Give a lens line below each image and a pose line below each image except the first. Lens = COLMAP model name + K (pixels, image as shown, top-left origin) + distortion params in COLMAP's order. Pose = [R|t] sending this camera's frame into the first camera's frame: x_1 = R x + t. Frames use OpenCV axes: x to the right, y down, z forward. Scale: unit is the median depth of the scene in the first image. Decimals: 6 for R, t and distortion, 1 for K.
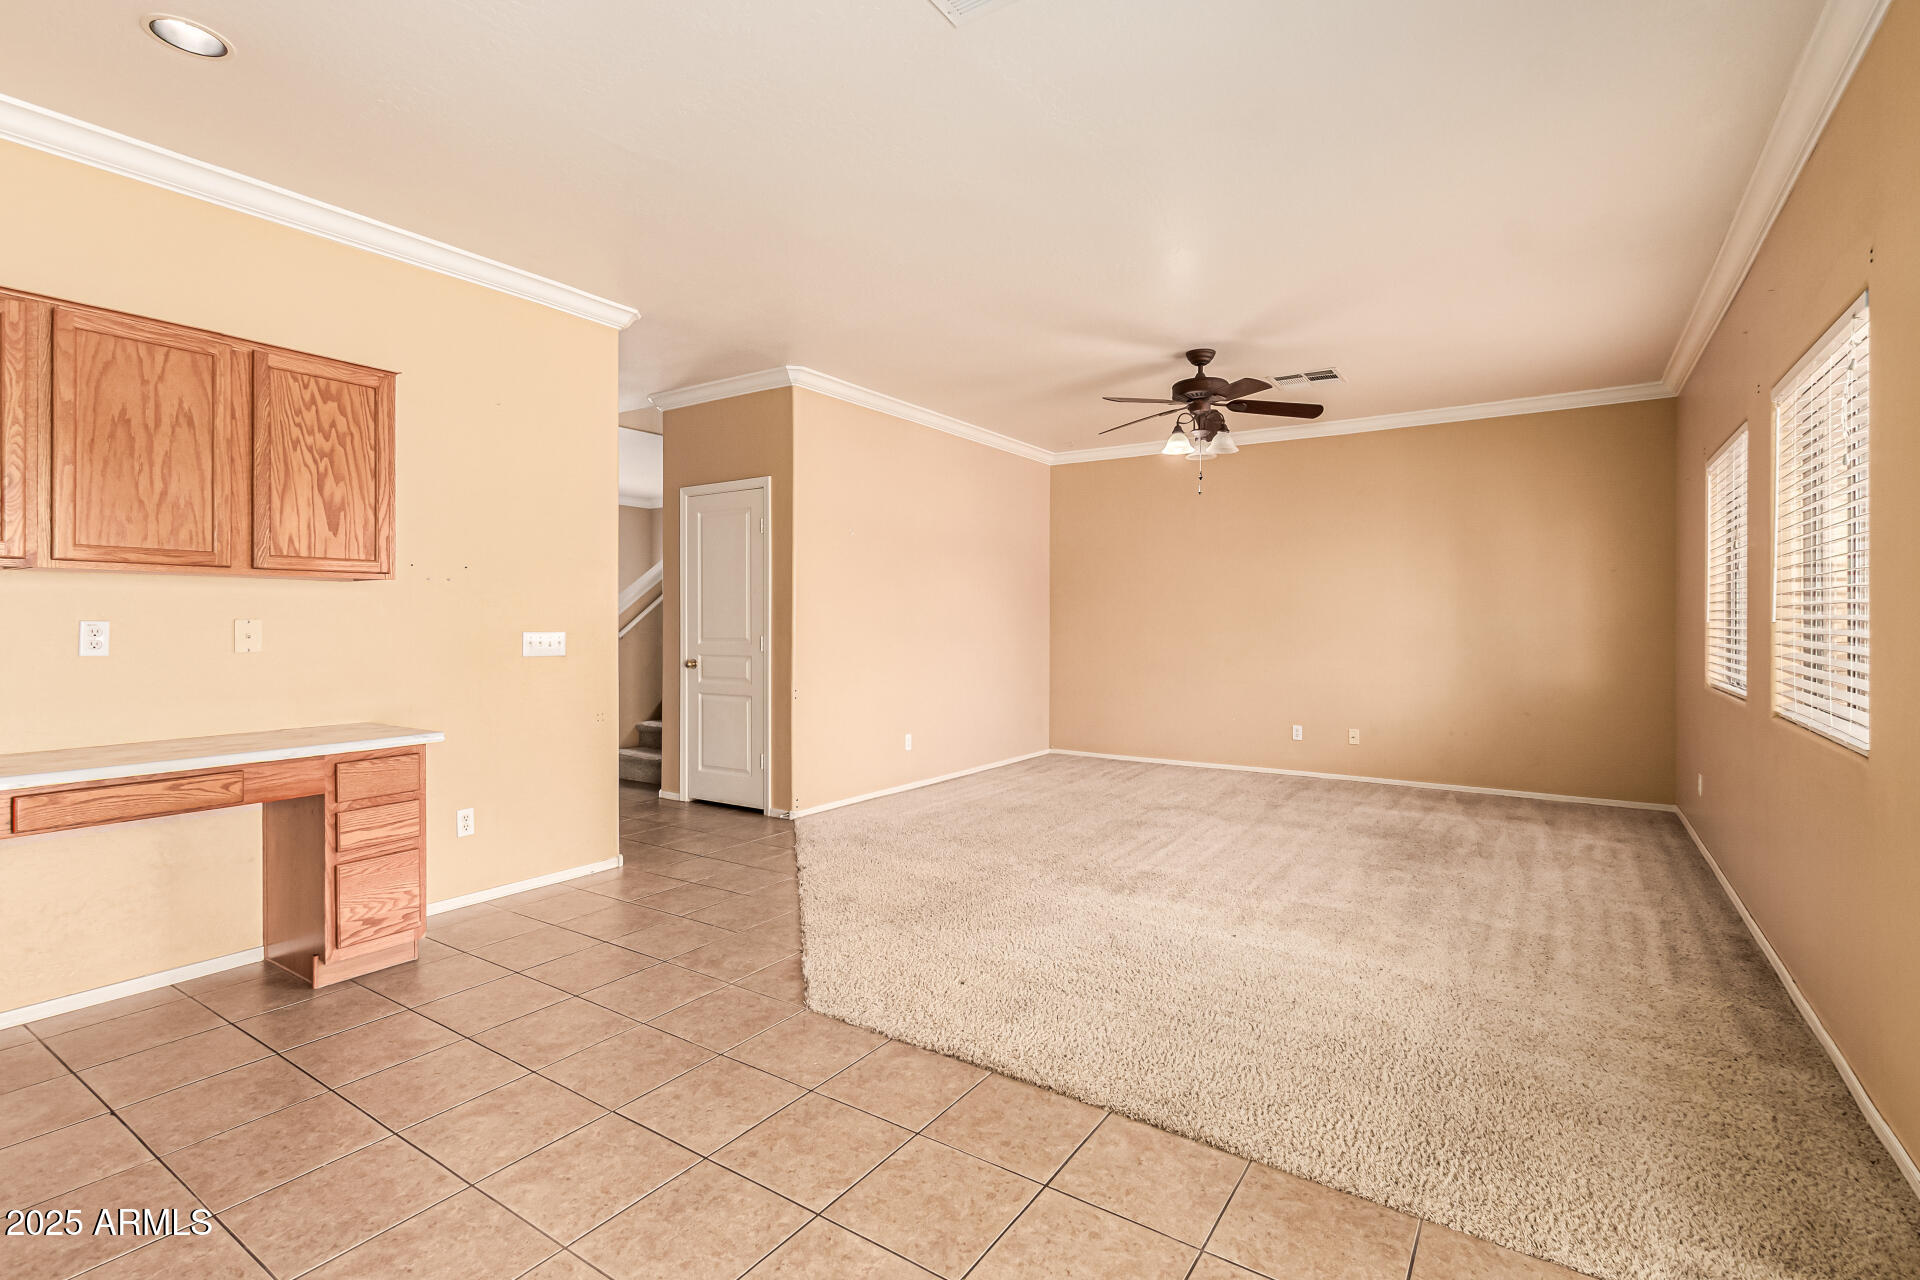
lens RADIAL K [[885.6, 0, 946.6], [0, 885.6, 630.2], [0, 0, 1]] dist [0.008900, -0.002379]
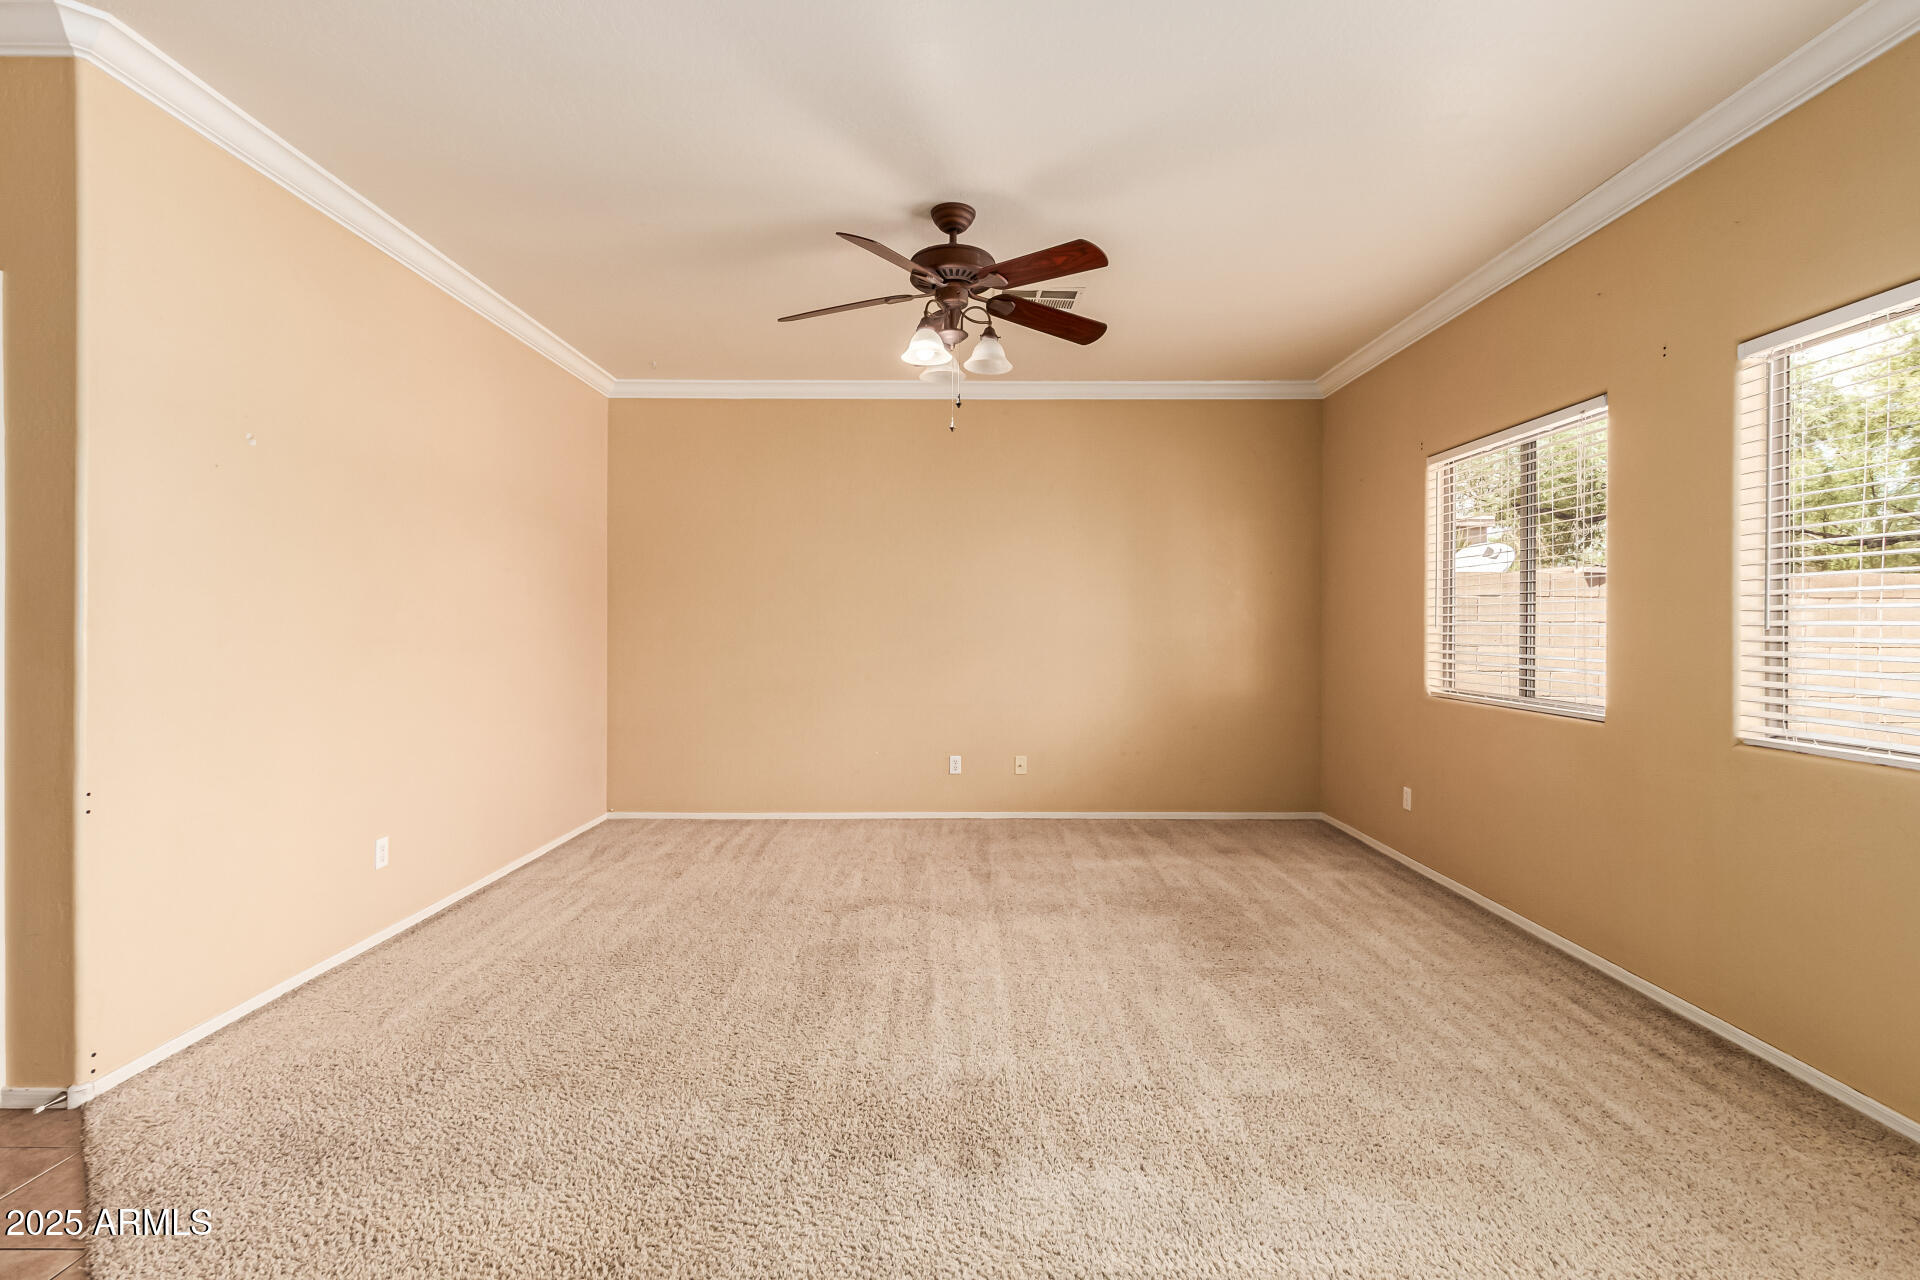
lens RADIAL K [[885.6, 0, 958.6], [0, 885.6, 628.9], [0, 0, 1]] dist [0.008900, -0.002379]
pose [[0.823523, -0.001672, 0.567280, -0.078132], [0.004749, 0.999981, -0.003947, -0.005828], [-0.567263, 0.005944, 0.823516, 0.464366]]
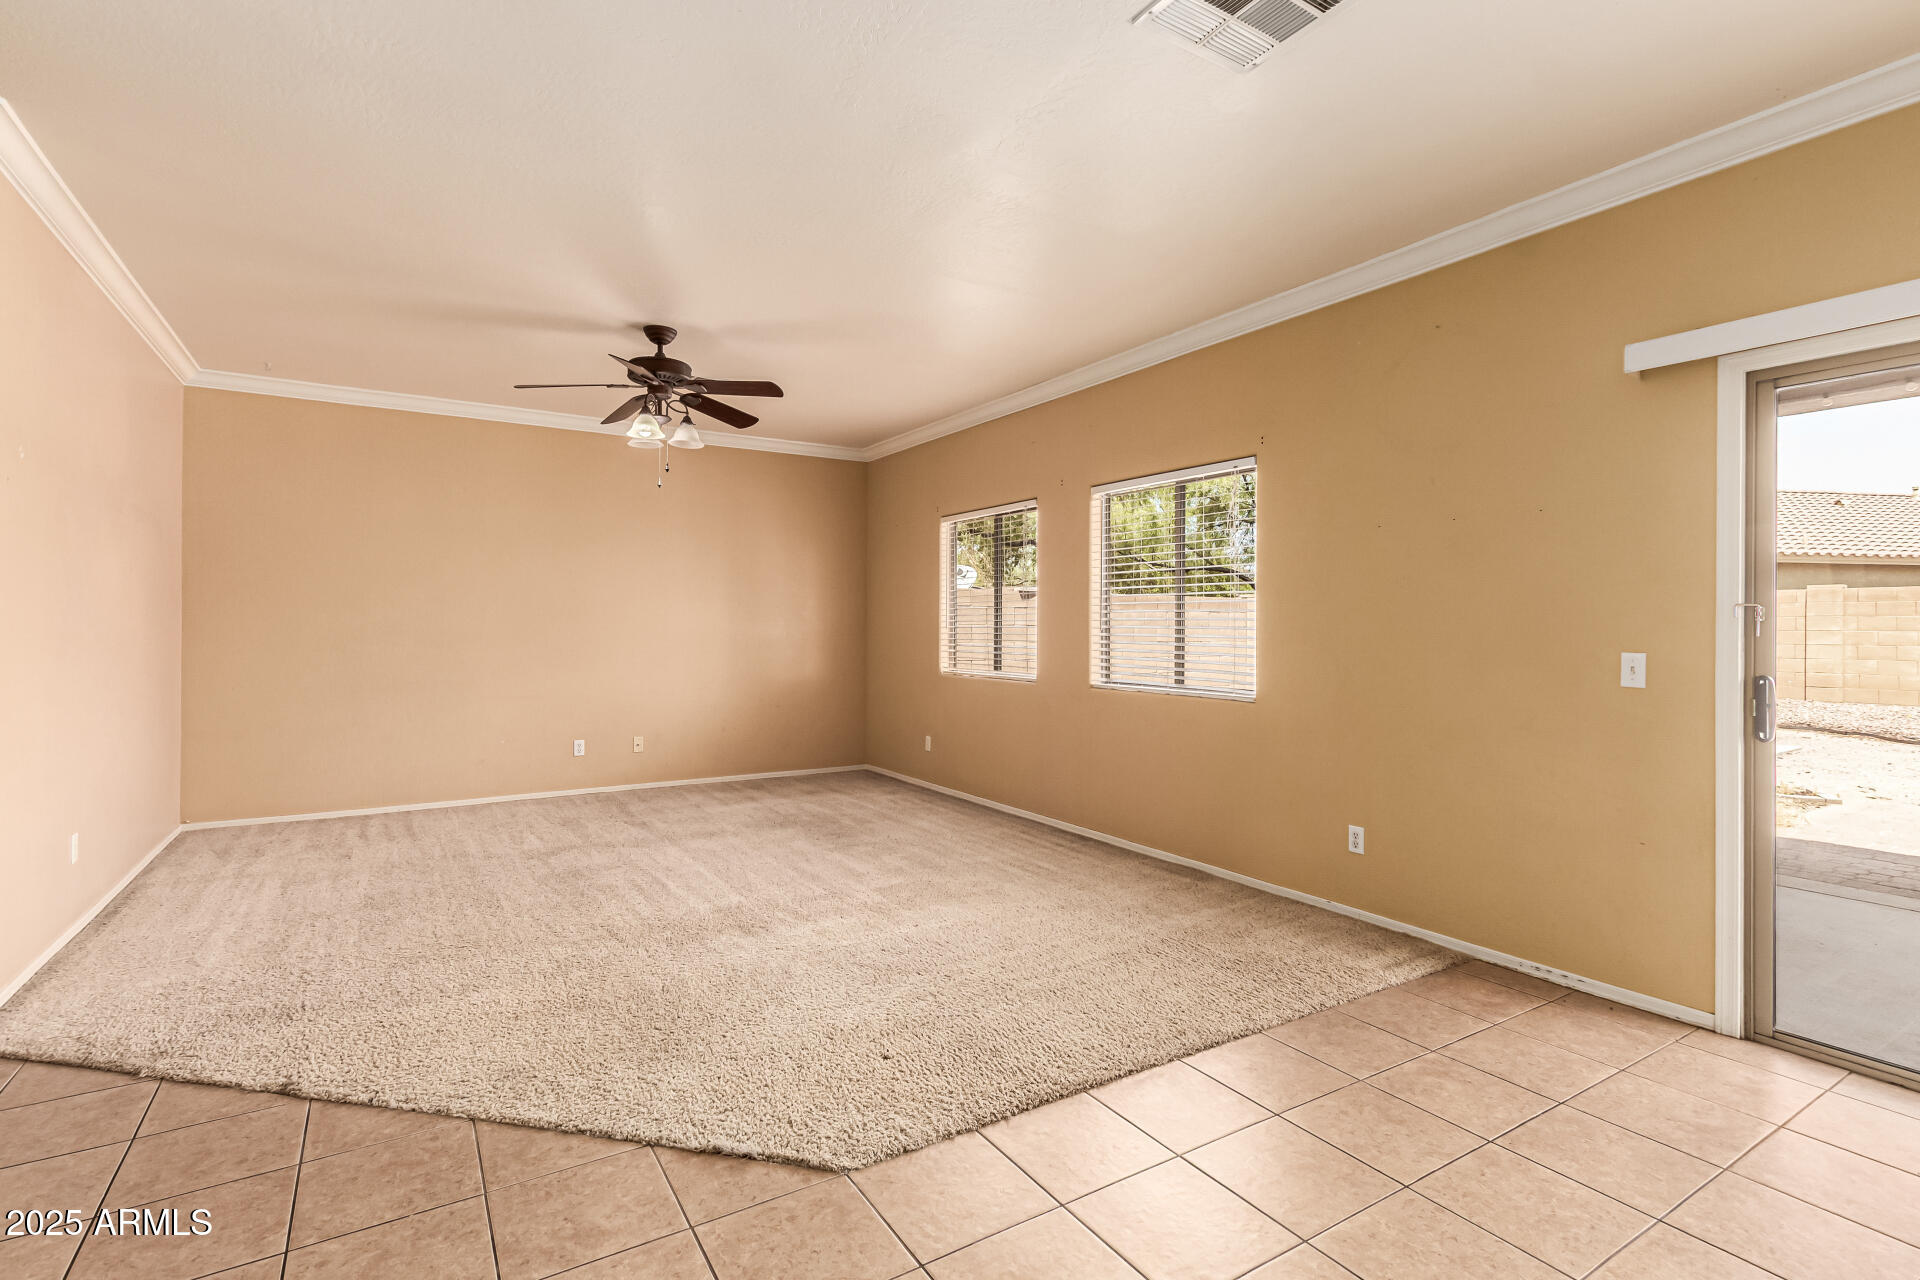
lens RADIAL K [[923.5, 0, 961.3], [0, 923.5, 631.6], [0, 0, 1]] dist [0.009585, -0.000013]
pose [[0.397223, -0.002756, 0.917718, -0.454874], [0.006068, 0.999982, 0.000376, -0.004932], [-0.917702, 0.005420, 0.397233, 0.345883]]
